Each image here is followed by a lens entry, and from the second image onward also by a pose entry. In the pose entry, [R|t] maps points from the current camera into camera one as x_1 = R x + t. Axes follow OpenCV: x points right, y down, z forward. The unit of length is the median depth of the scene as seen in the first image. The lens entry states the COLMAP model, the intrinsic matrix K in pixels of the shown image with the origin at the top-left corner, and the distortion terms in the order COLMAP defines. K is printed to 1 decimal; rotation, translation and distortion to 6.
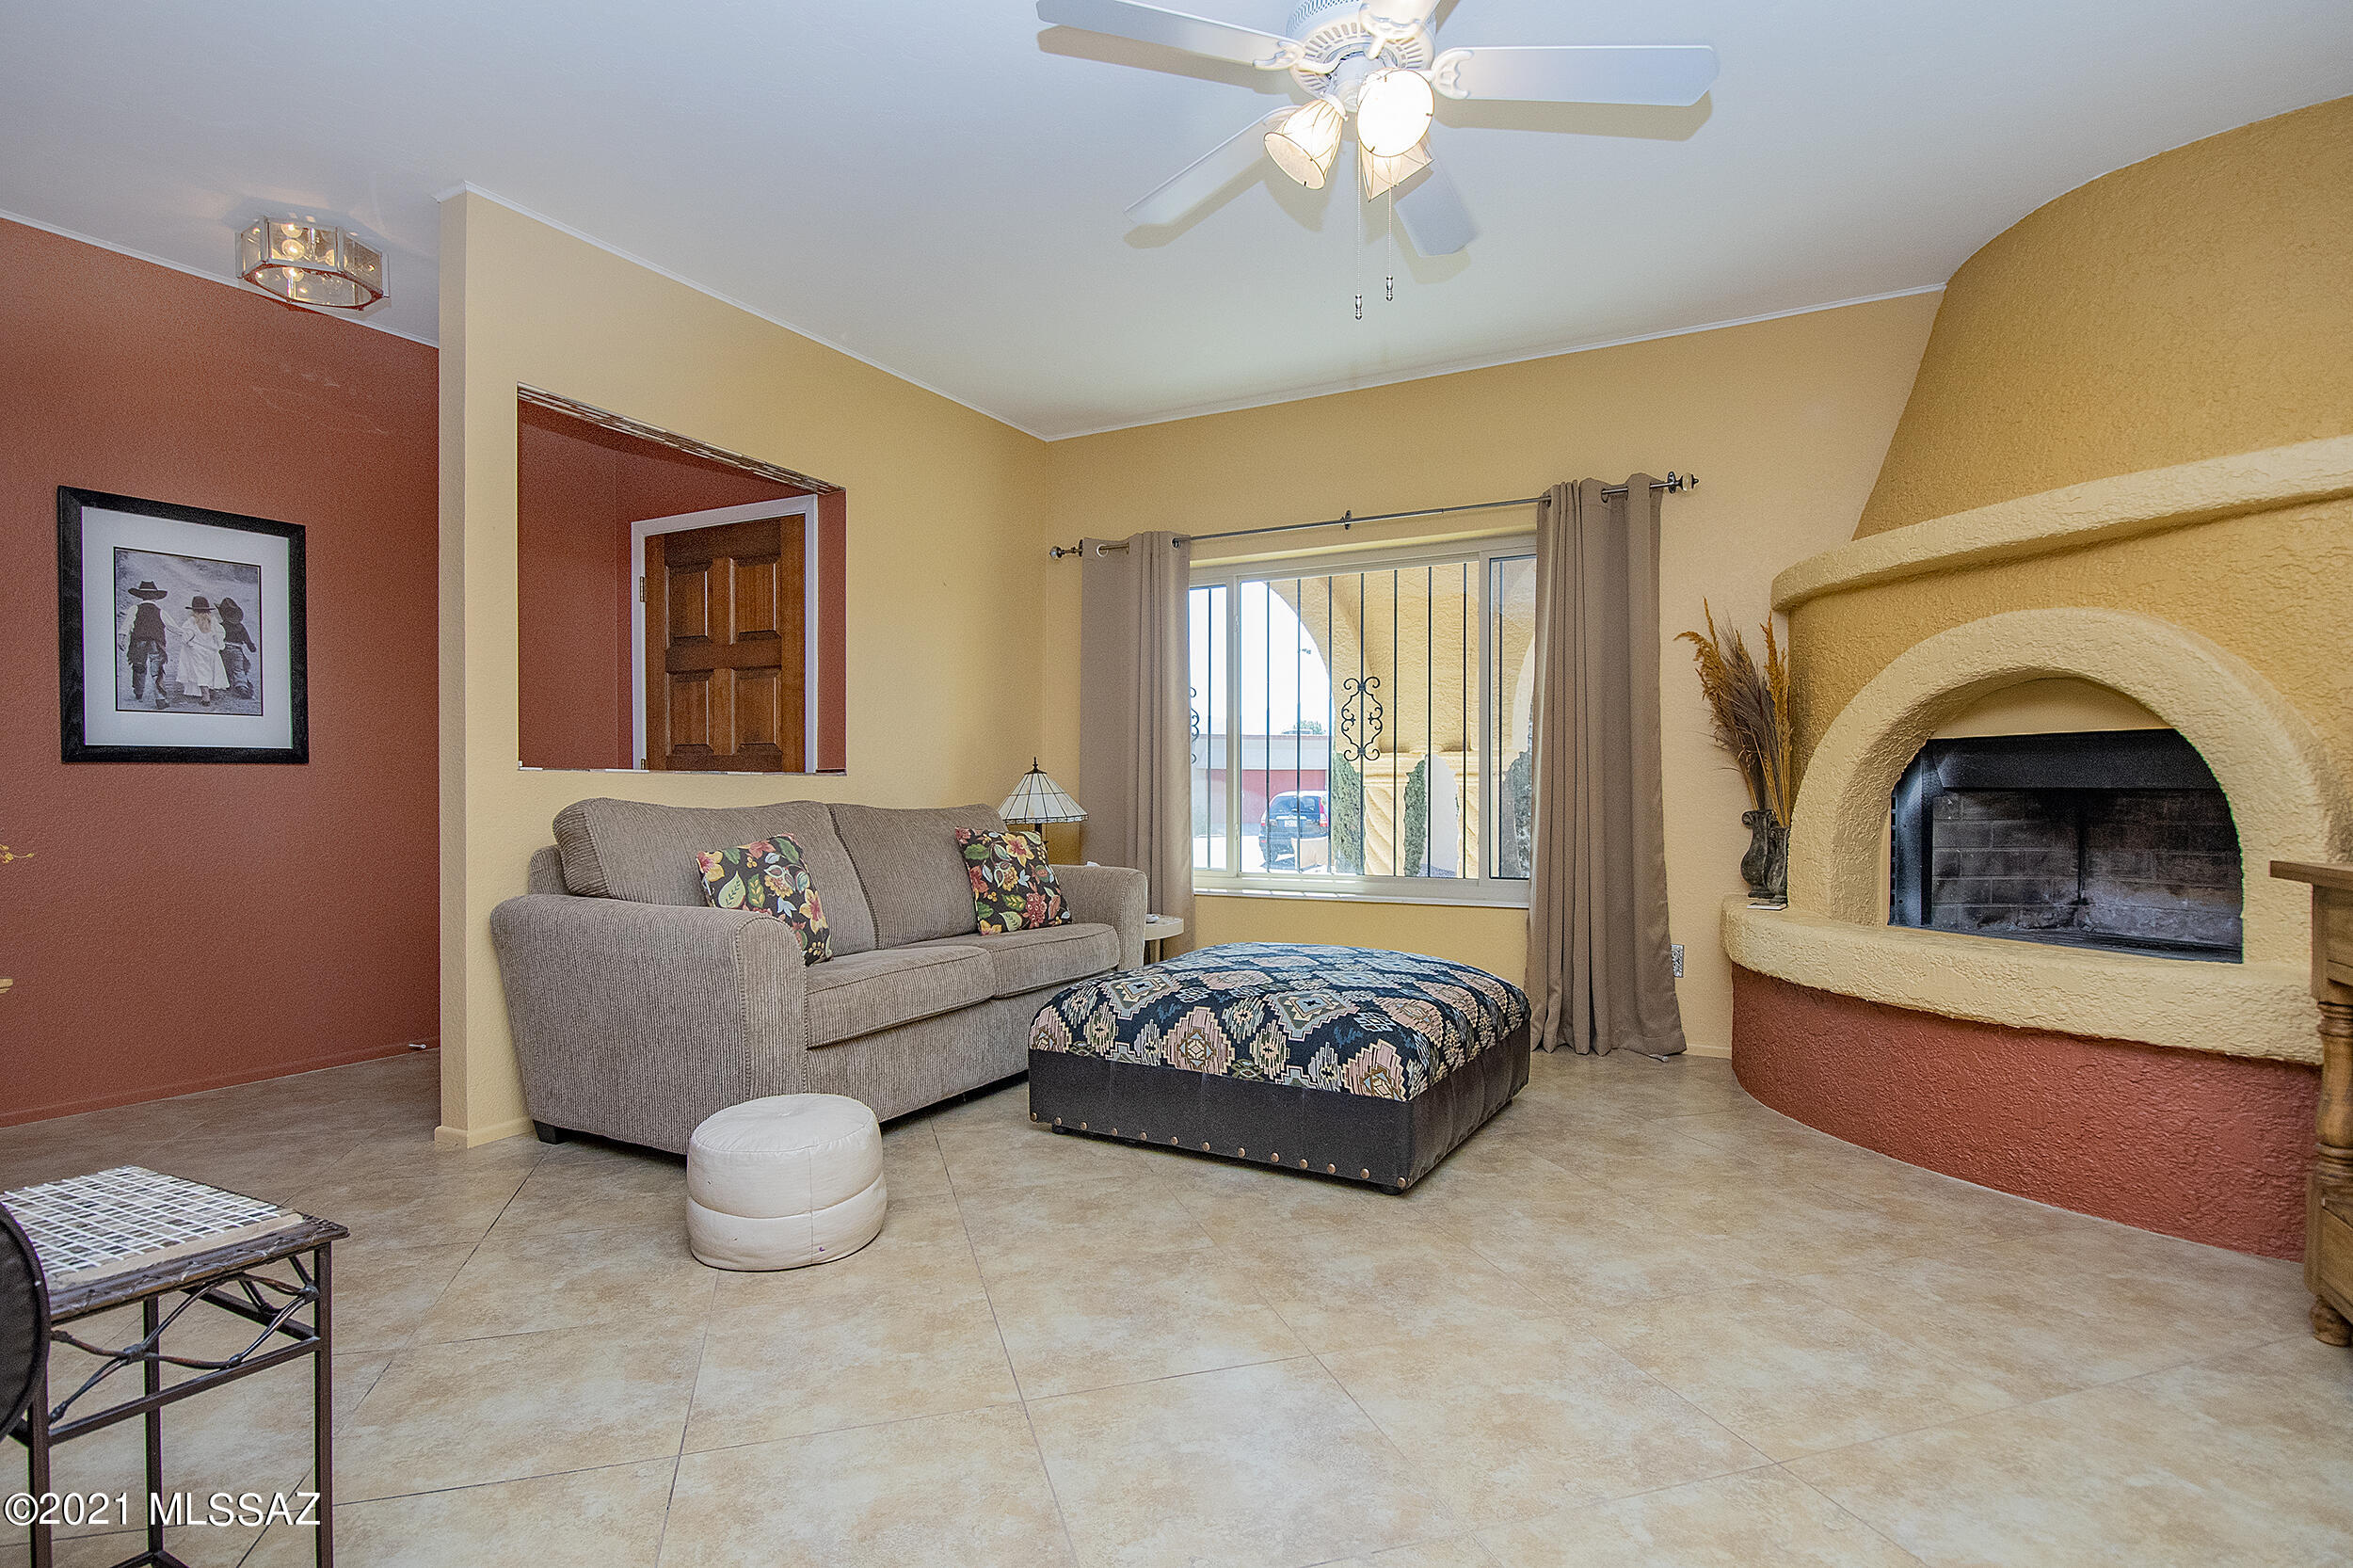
lens RADIAL K [[1154.9, 0, 1176.5], [0, 1154.9, 784.0], [0, 0, 1]] dist [-0.018878, -0.000341]
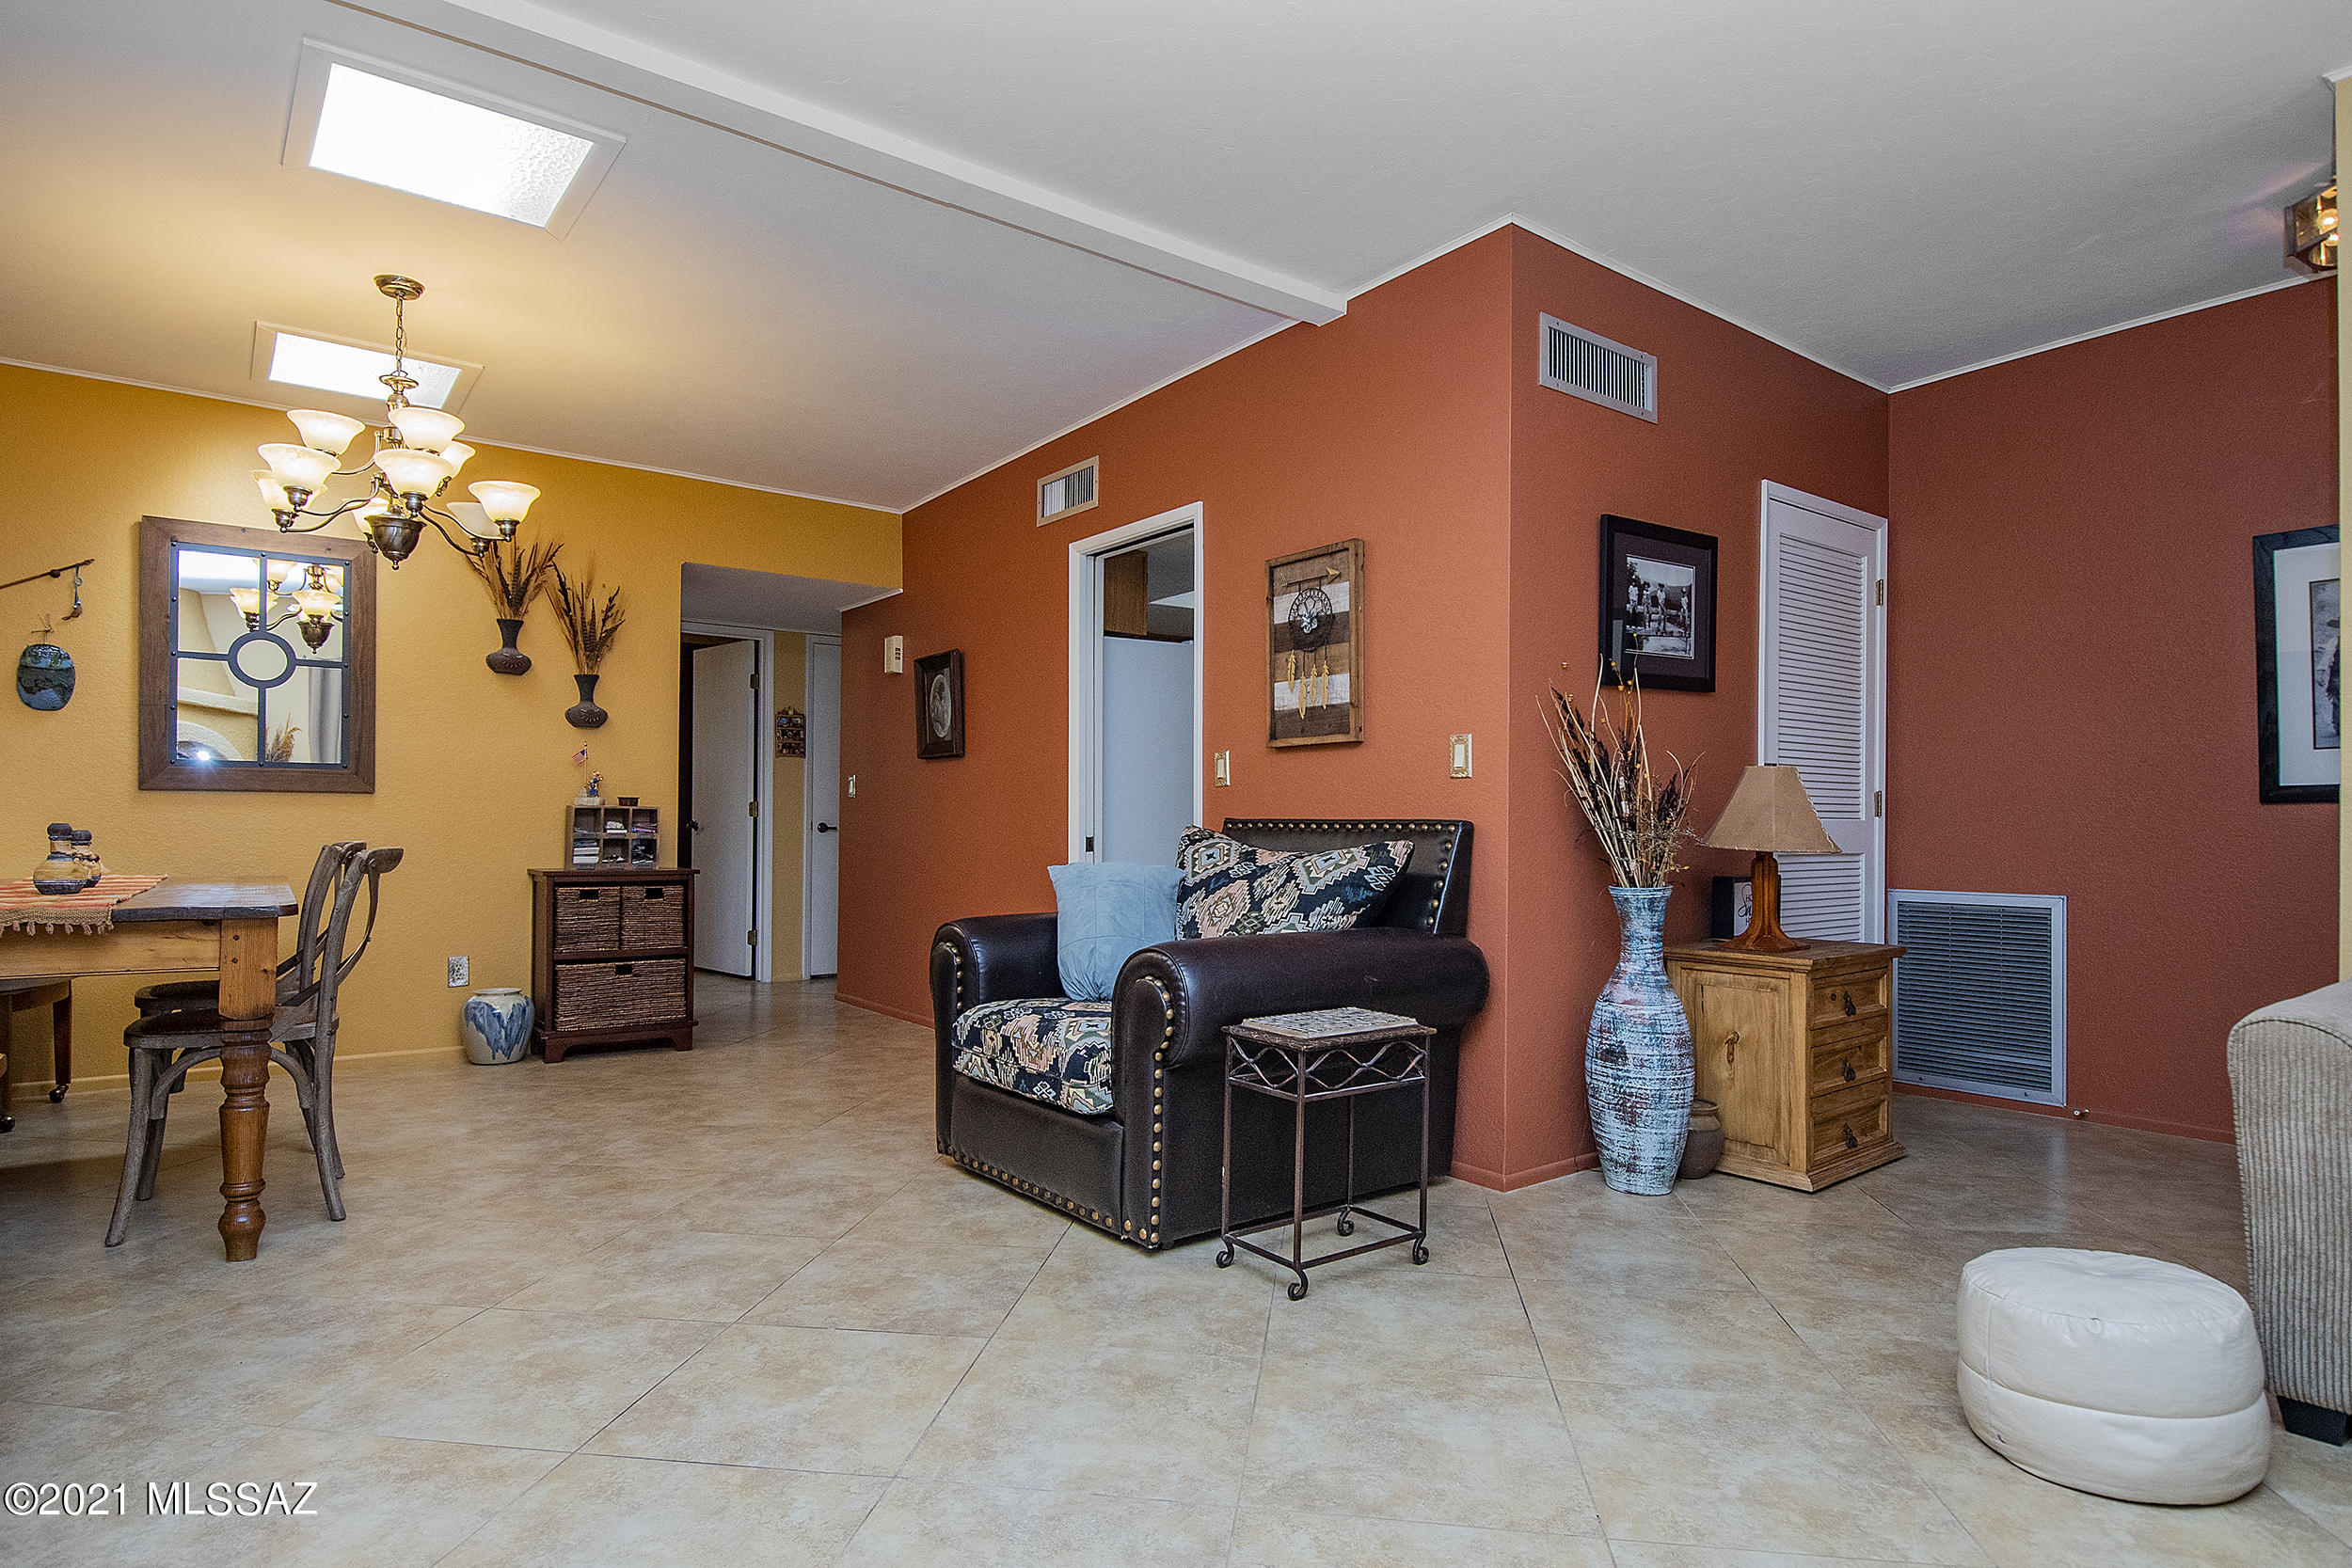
lens RADIAL K [[1272.9, 0, 1204.1], [0, 1272.9, 802.5], [0, 0, 1]] dist [0.040724, -0.045702]
pose [[-0.405771, -0.017956, -0.913798, 0.538636], [-0.004733, 0.999835, -0.017545, 0.005512], [0.913963, -0.002794, -0.405789, 0.691302]]
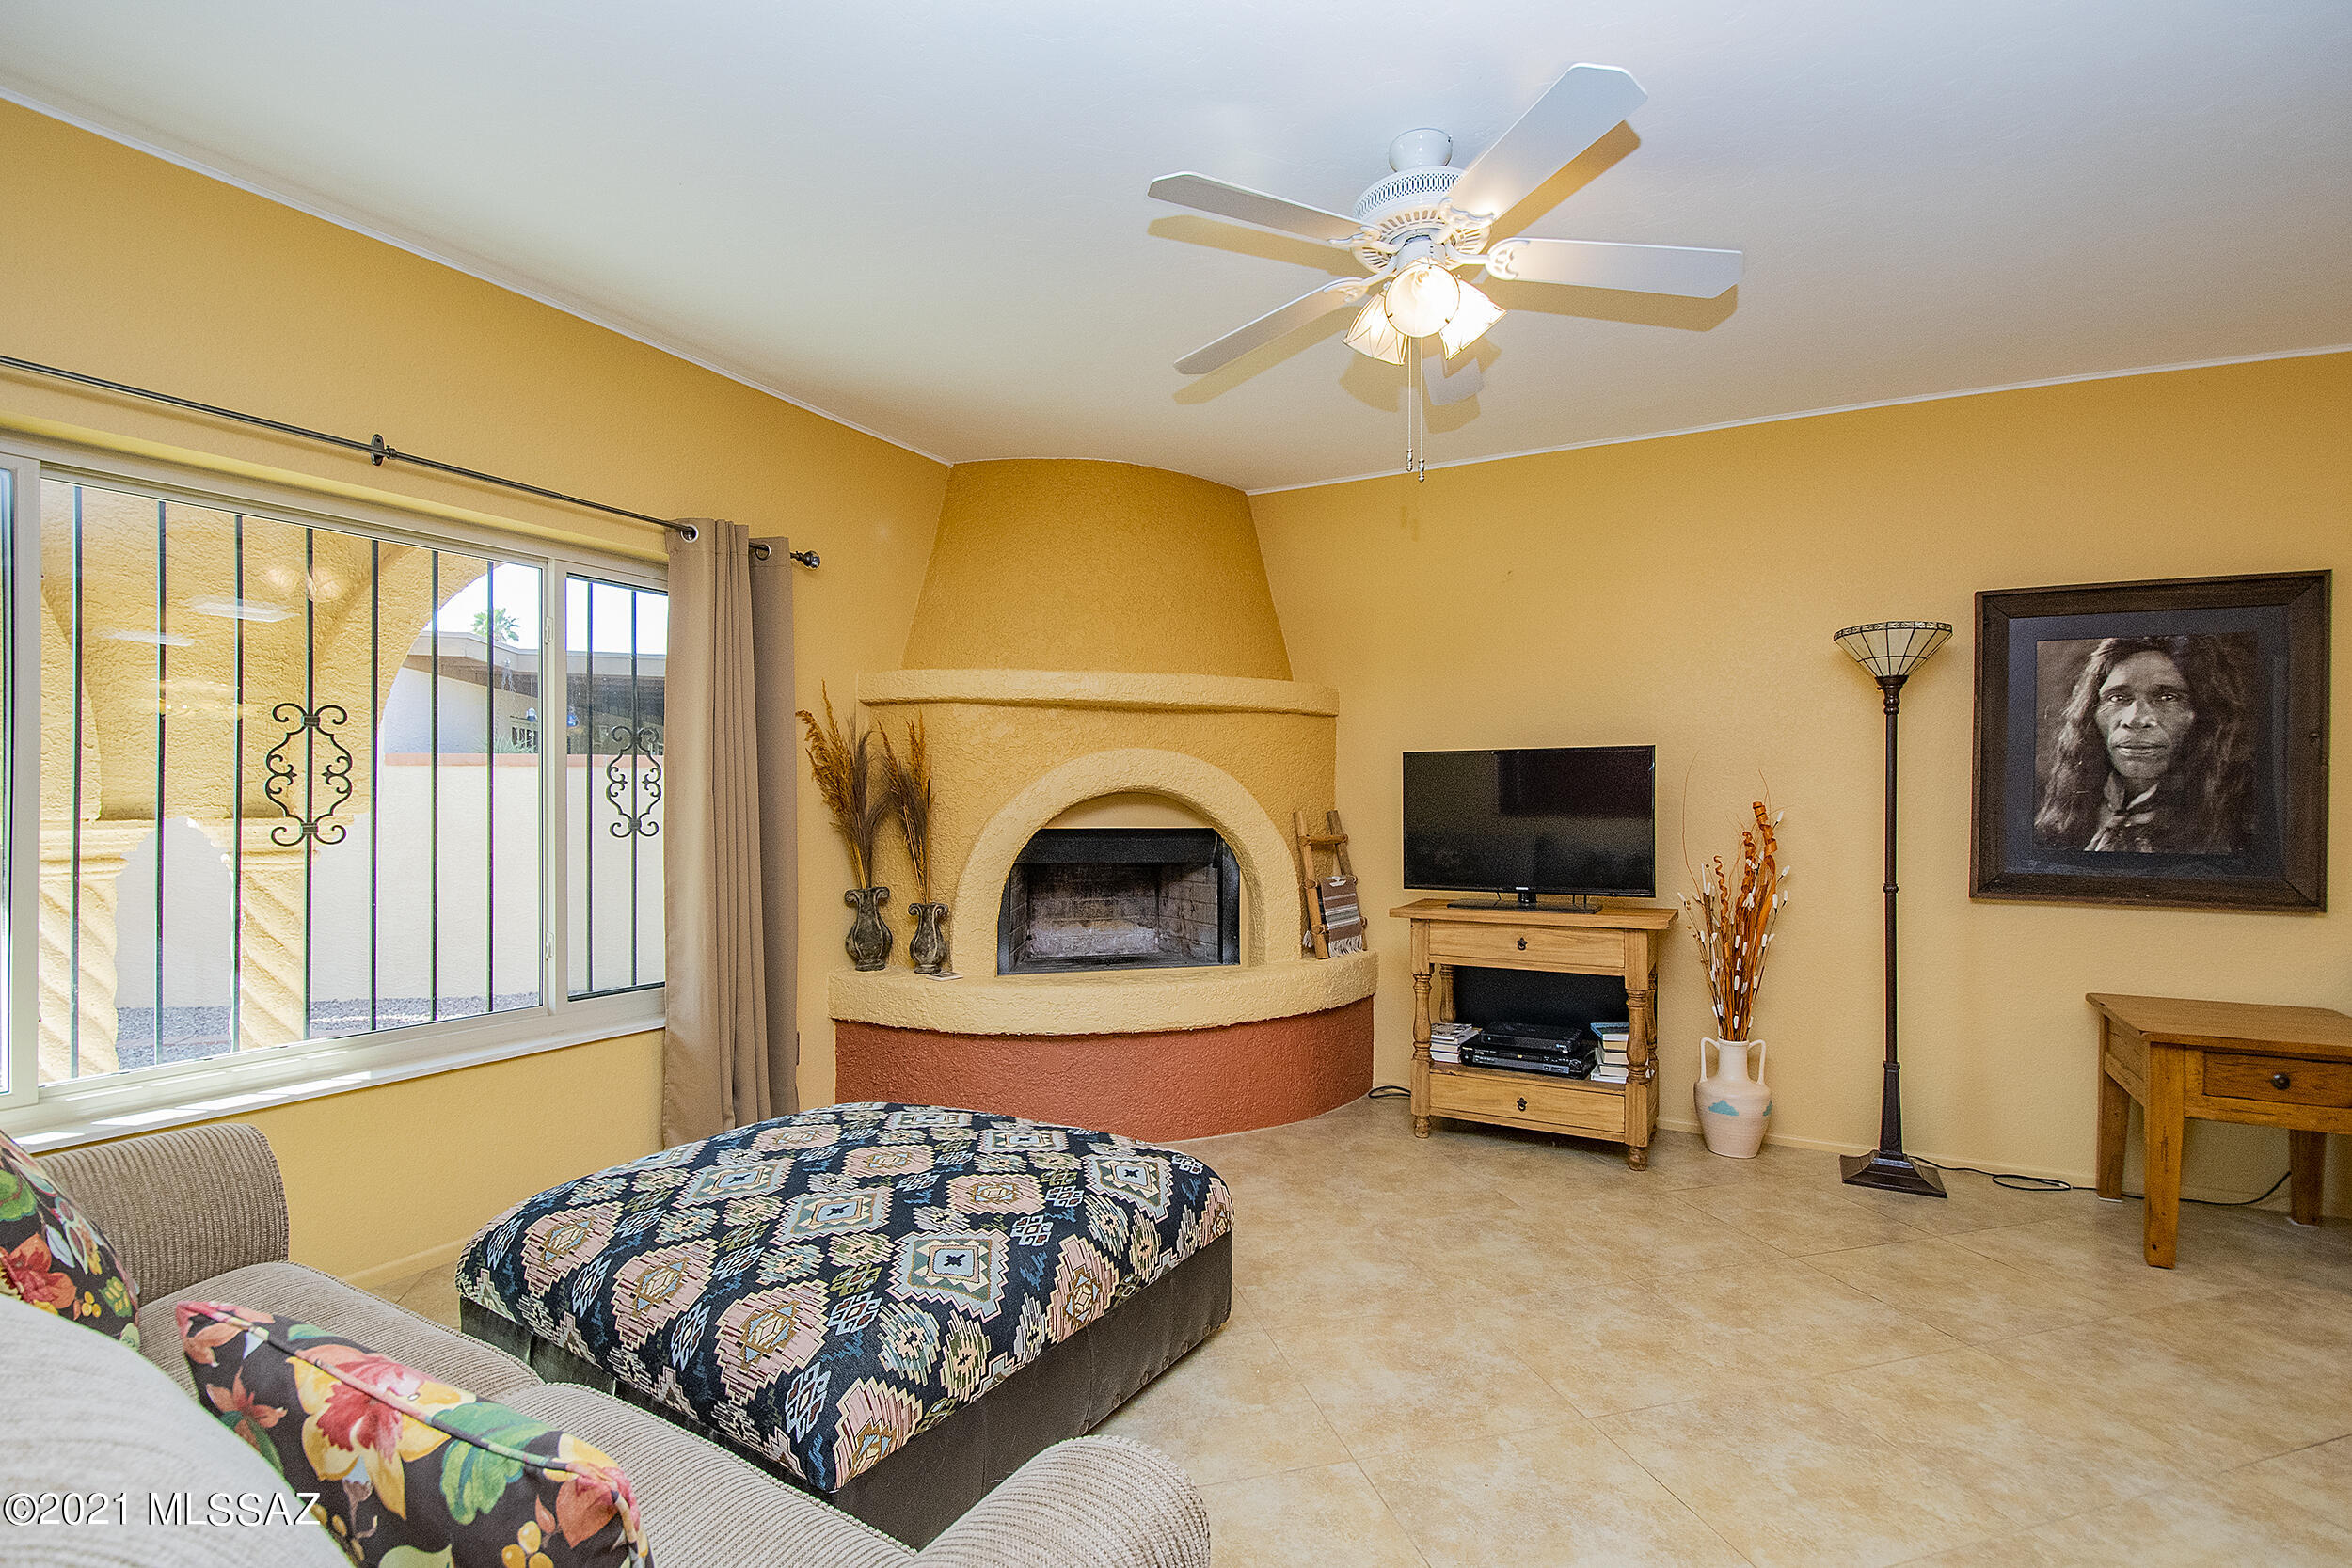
lens RADIAL K [[1063.8, 0, 1178.5], [0, 1063.8, 805.4], [0, 0, 1]] dist [0.002269, -0.019242]
pose [[0.036199, 0.001709, 0.999343, -0.638012], [-0.007525, 0.999971, -0.001438, -0.074640], [-0.999316, -0.007468, 0.036210, 0.917127]]
